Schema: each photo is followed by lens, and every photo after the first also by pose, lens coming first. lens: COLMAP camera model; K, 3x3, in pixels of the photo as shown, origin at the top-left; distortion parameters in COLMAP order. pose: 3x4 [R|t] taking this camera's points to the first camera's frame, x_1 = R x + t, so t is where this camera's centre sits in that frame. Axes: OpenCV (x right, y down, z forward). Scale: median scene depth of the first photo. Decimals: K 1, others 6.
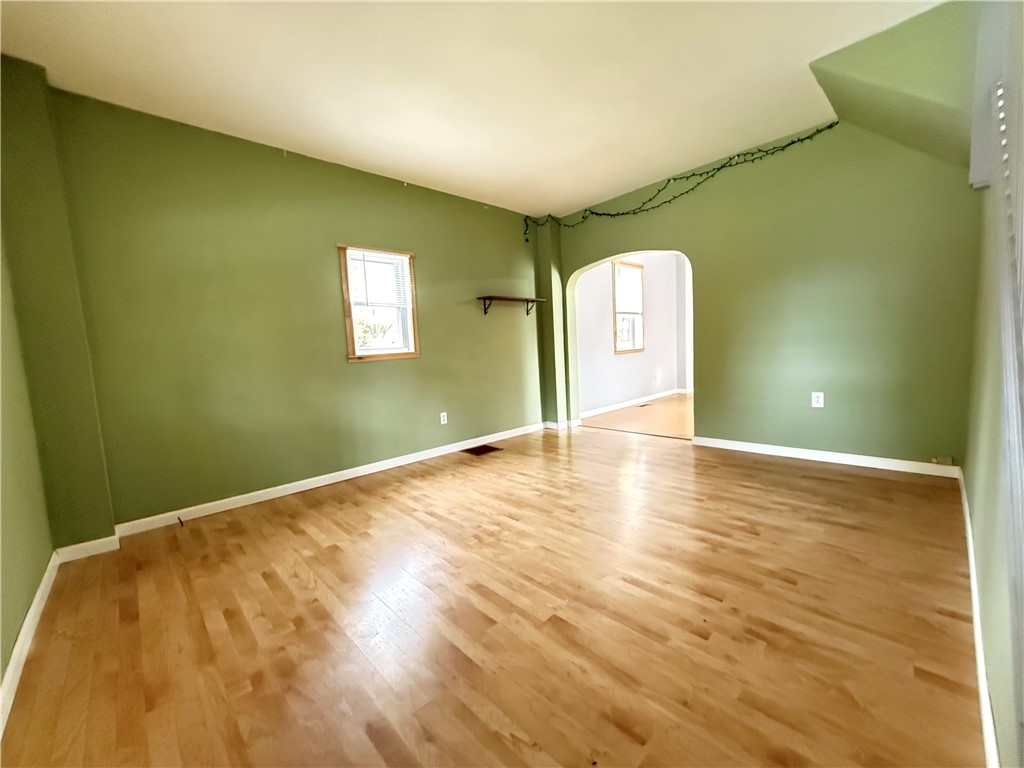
lens RADIAL K [[409.0, 0, 510.9], [0, 409.0, 382.9], [0, 0, 1]] dist [-0.001313, -0.000078]
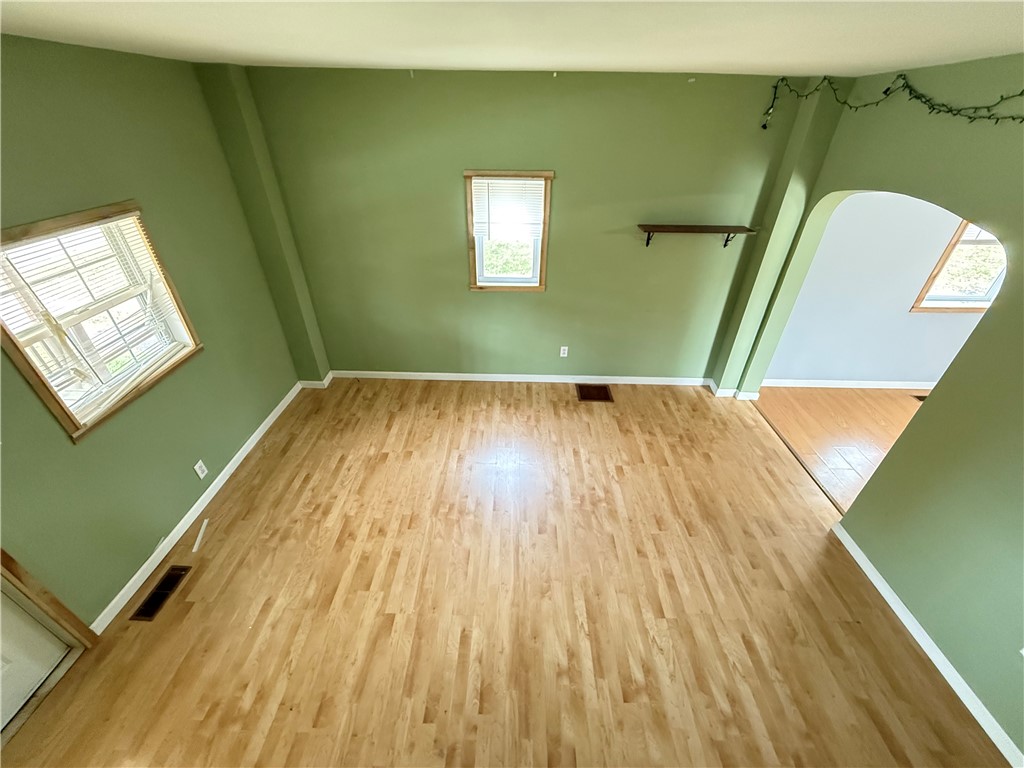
lens RADIAL K [[409.0, 0, 512.6], [0, 409.0, 383.7], [0, 0, 1]] dist [-0.001313, -0.000078]
pose [[0.709466, 0.436545, -0.553250, 0.517231], [-0.109161, 0.843640, 0.525696, -0.557553], [0.696234, -0.312570, 0.646188, 0.384720]]
